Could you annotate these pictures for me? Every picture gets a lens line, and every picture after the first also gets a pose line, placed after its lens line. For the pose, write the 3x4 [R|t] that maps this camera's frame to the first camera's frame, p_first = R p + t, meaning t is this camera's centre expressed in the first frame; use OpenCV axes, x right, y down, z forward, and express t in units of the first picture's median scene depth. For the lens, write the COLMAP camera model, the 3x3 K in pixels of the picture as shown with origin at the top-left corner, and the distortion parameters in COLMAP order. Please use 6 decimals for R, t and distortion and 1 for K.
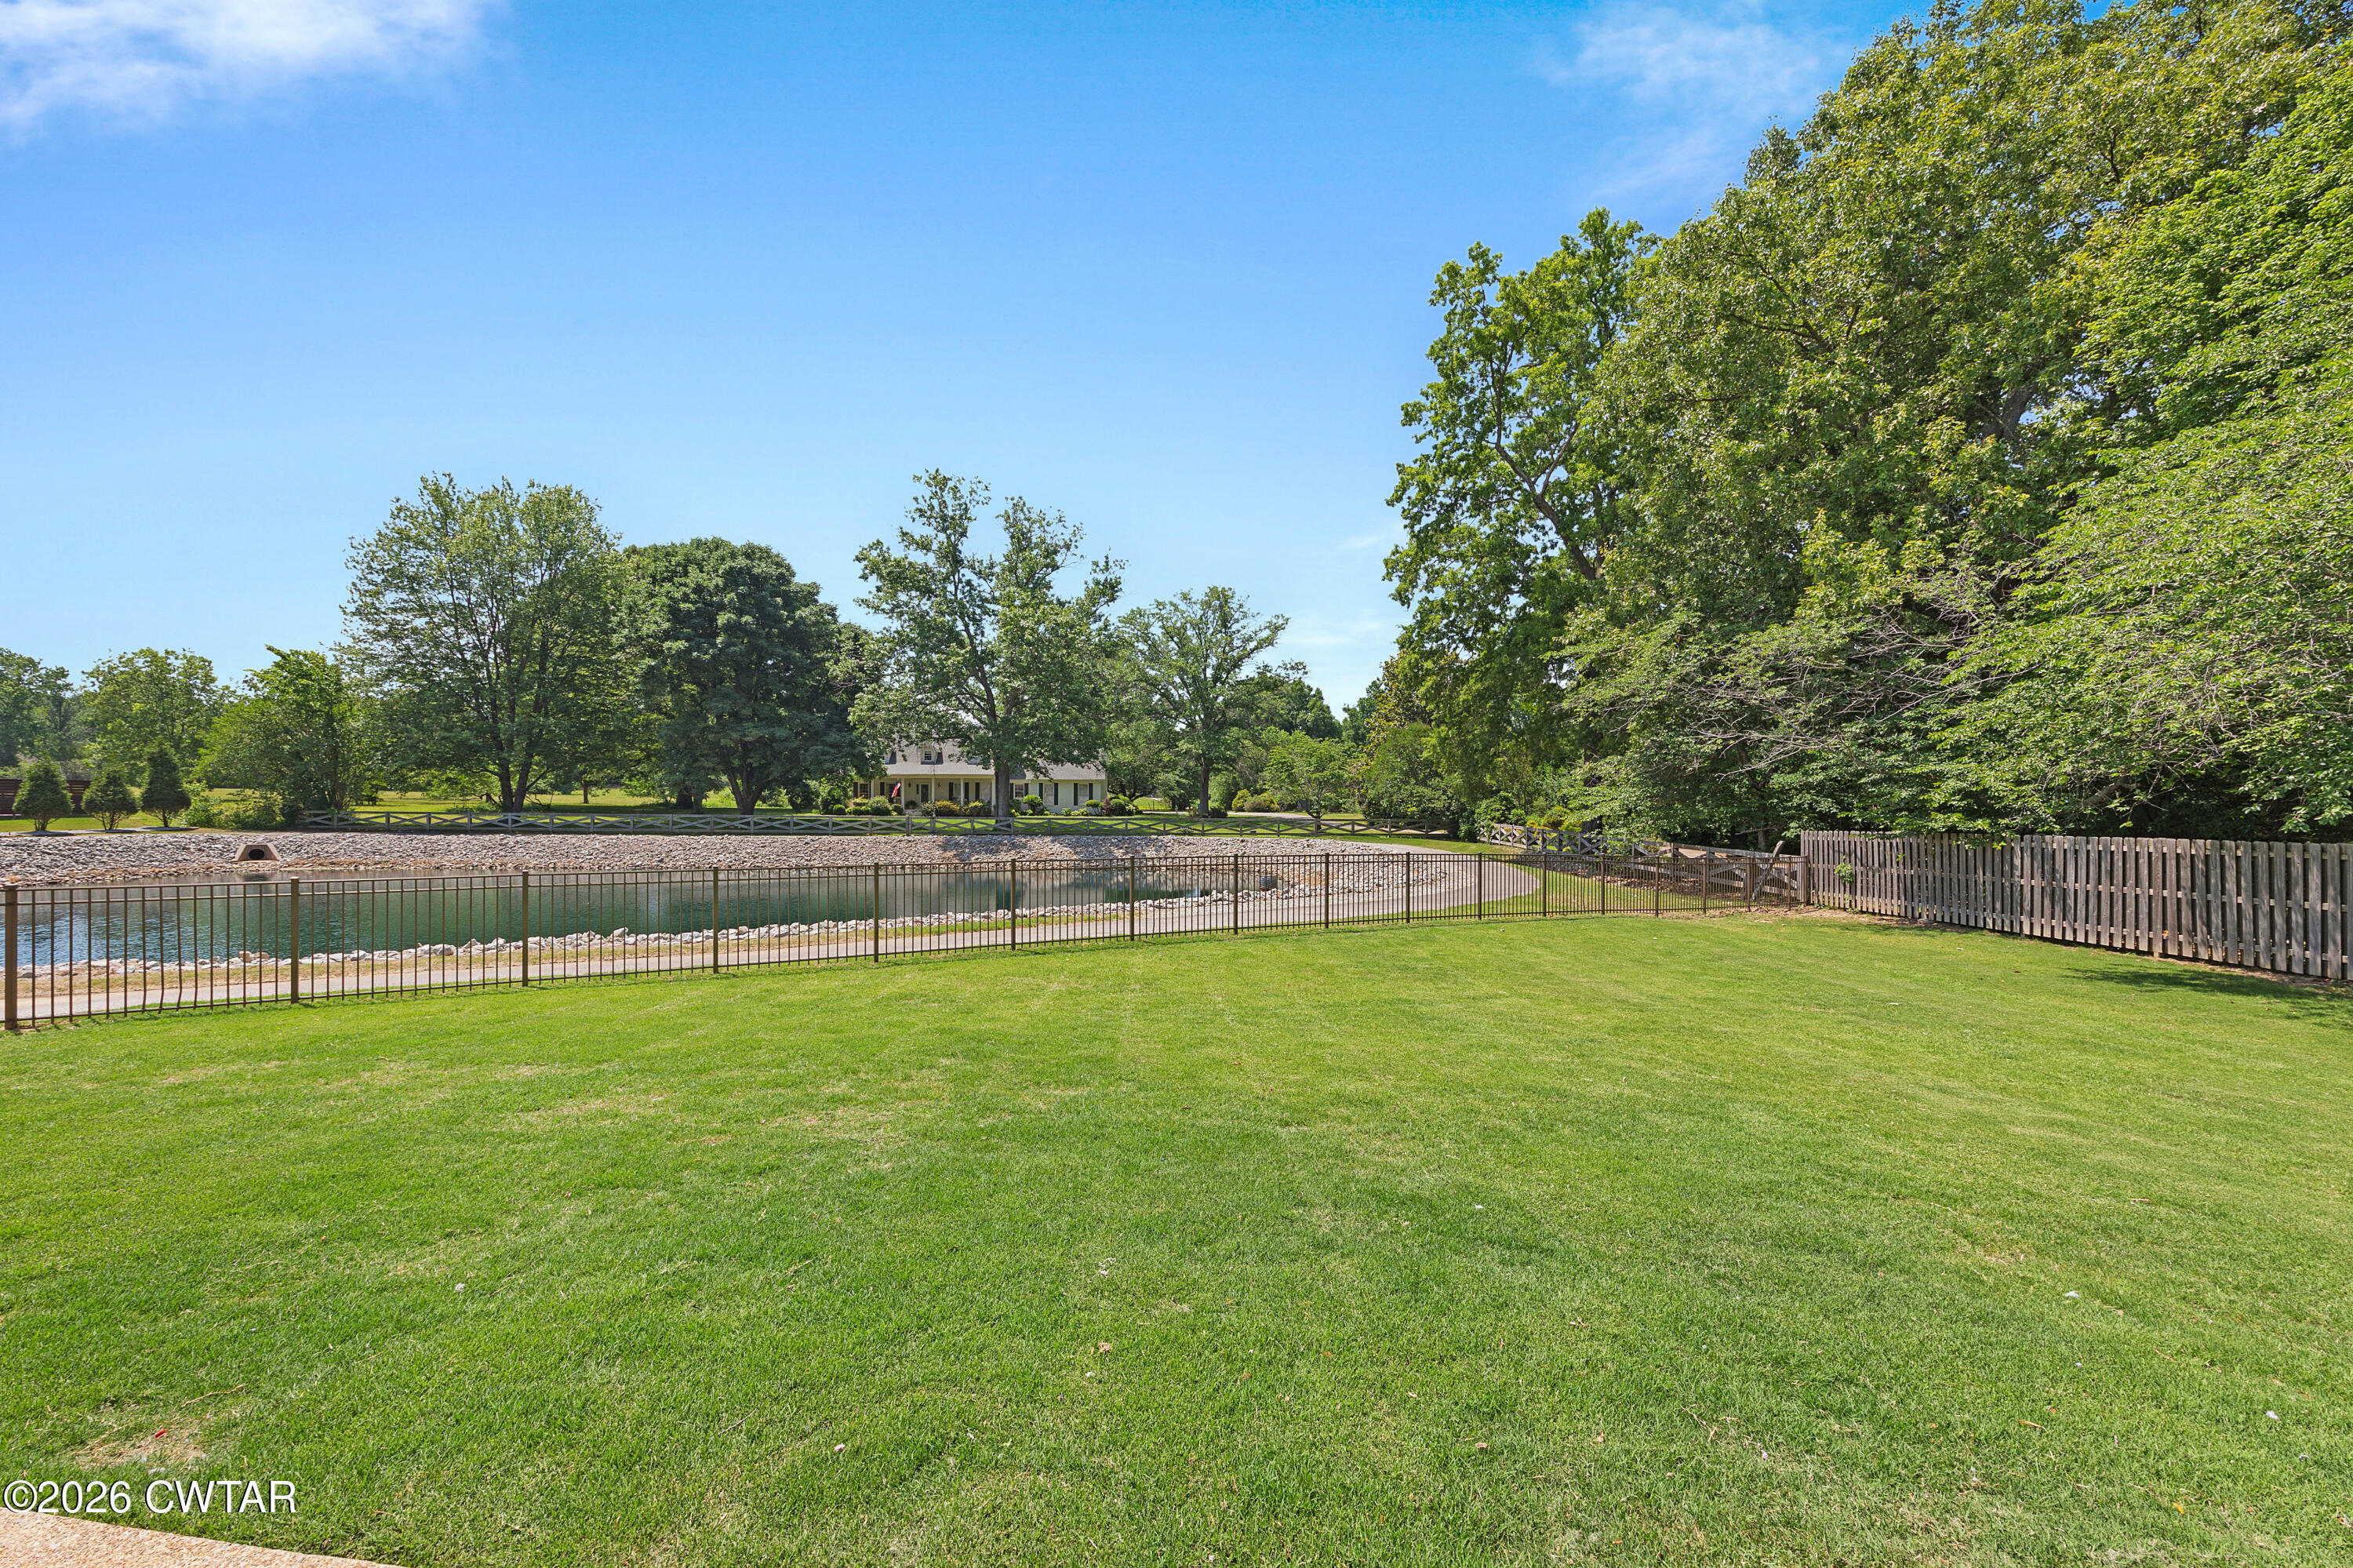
lens RADIAL K [[964.0, 0, 1177.0], [0, 964.0, 786.4], [0, 0, 1]] dist [0.001265, 0.000403]
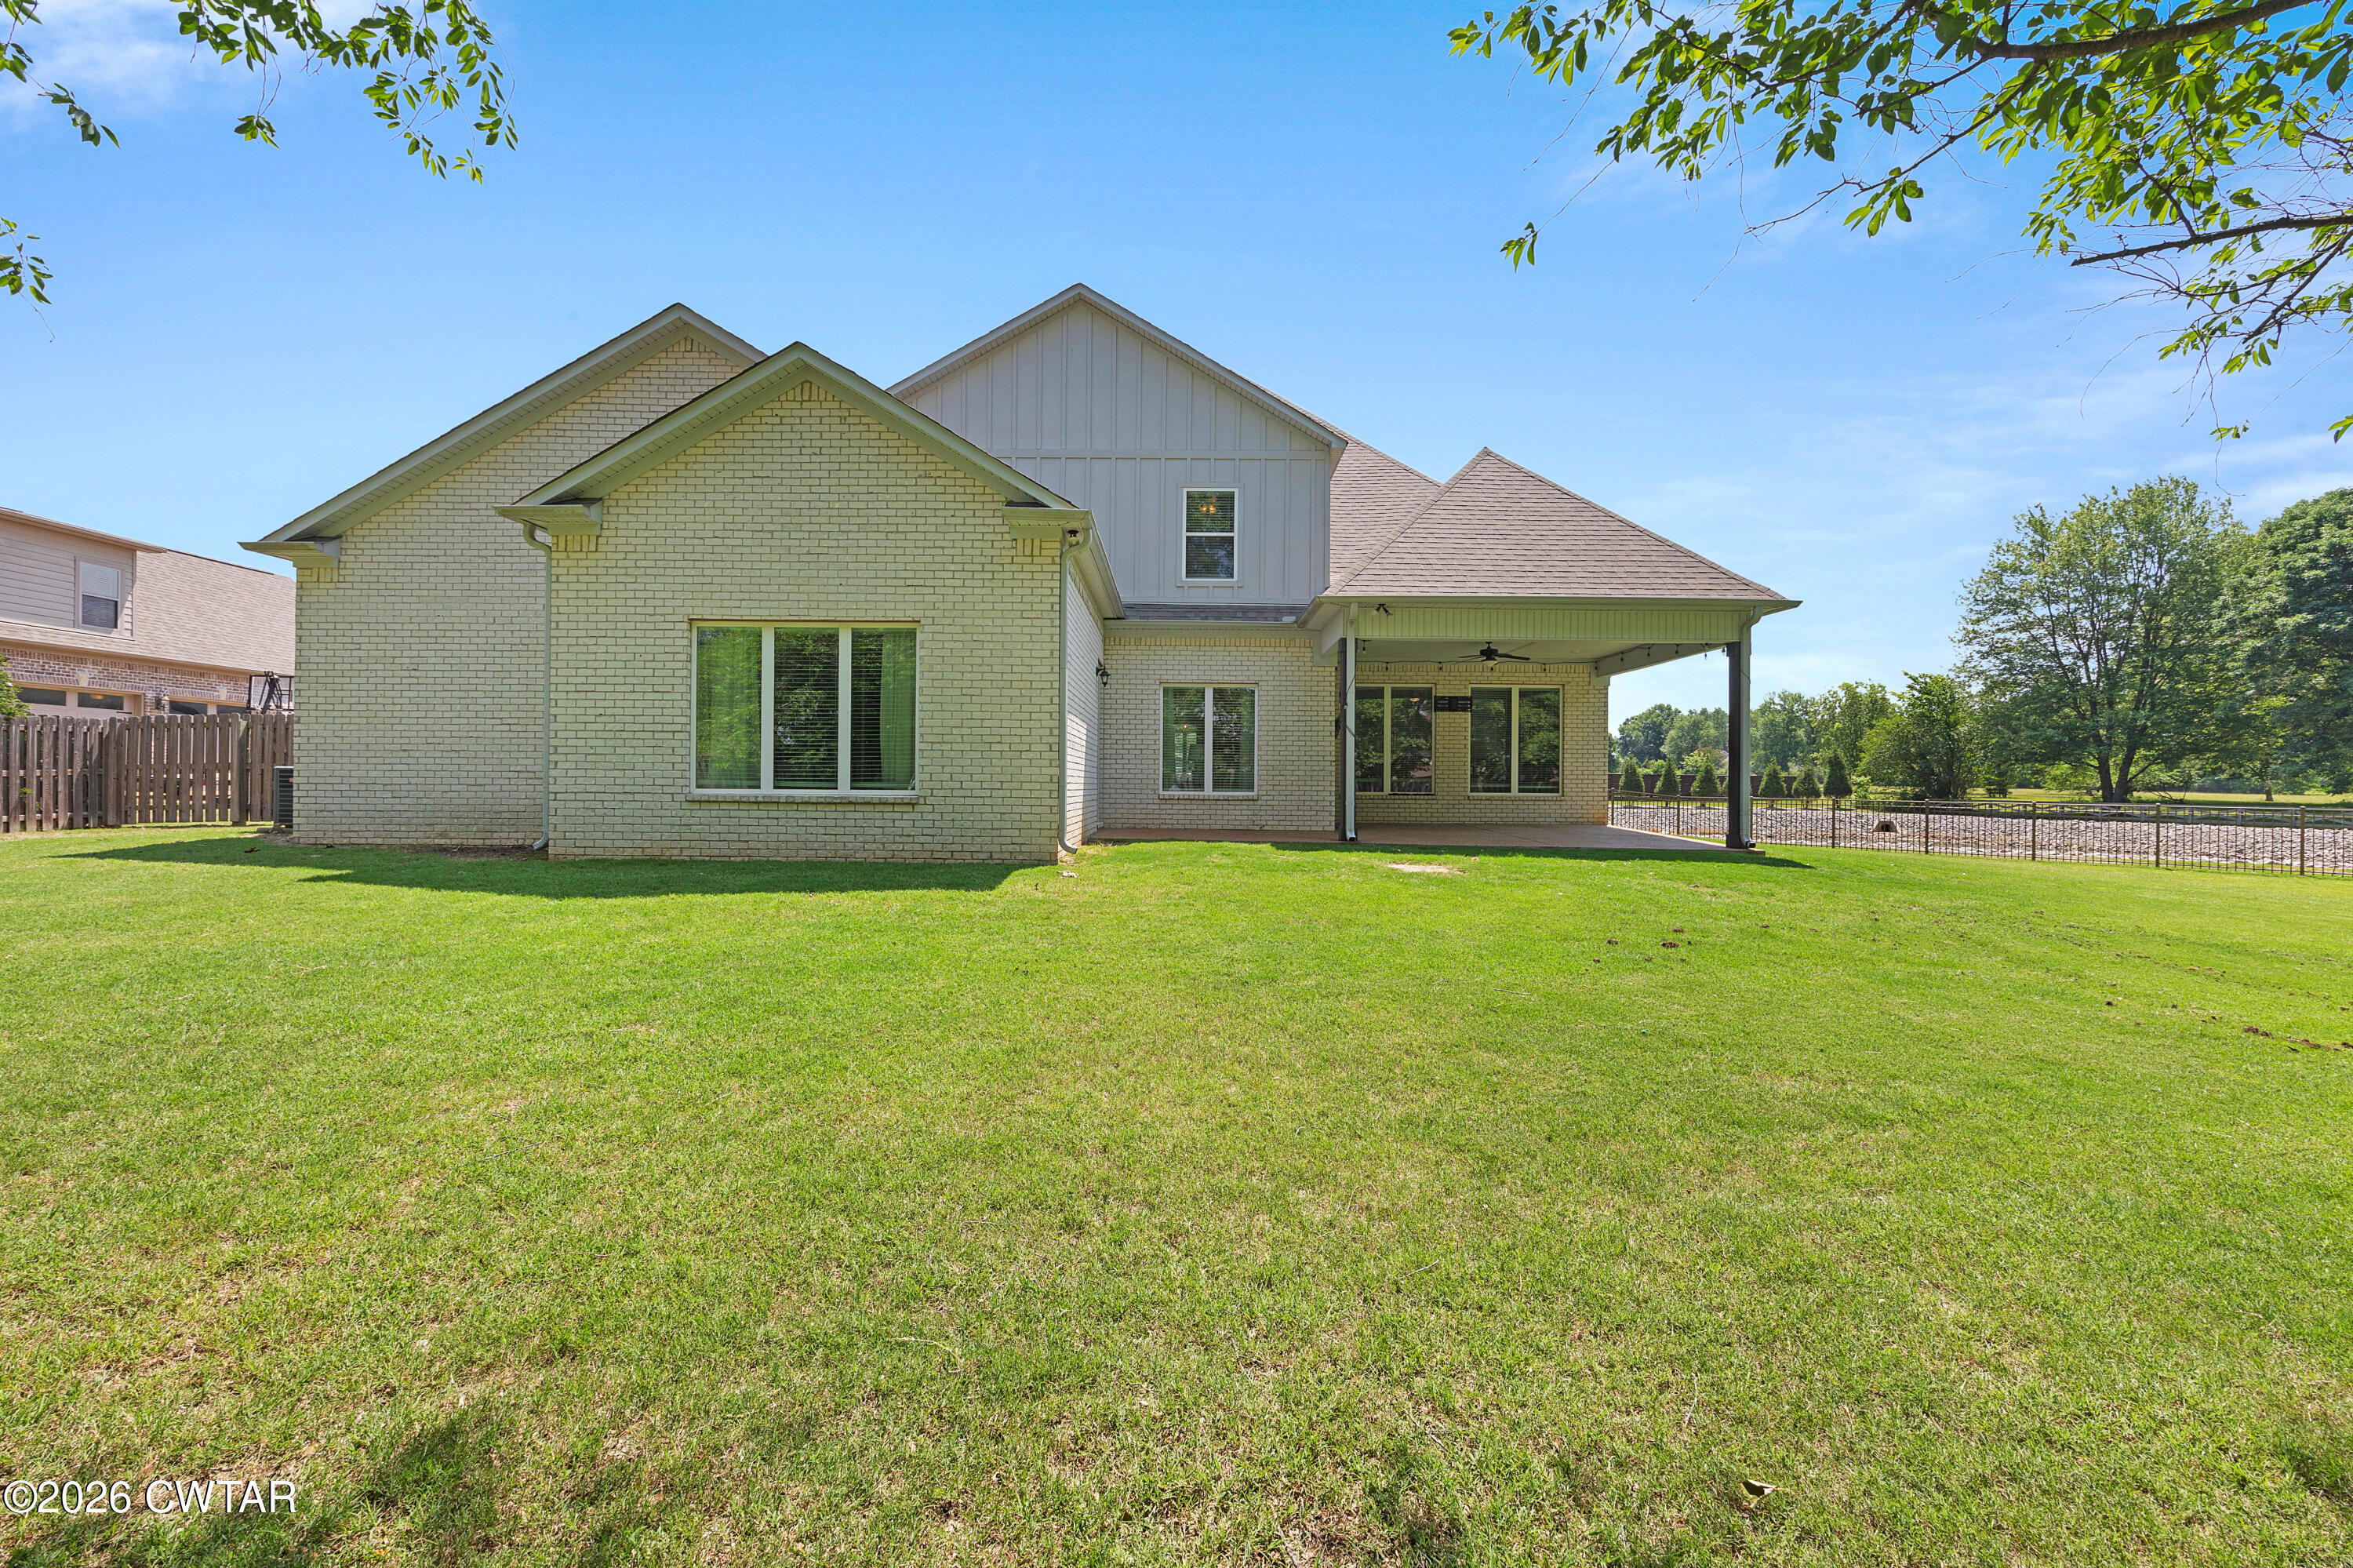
lens RADIAL K [[964.0, 0, 1178.0], [0, 964.0, 789.4], [0, 0, 1]] dist [0.001265, 0.000403]
pose [[0.104850, 0.003570, -0.994482, 0.263554], [-0.000236, 0.999994, 0.003565, 0.008539], [0.994488, -0.000140, 0.104850, -0.128257]]
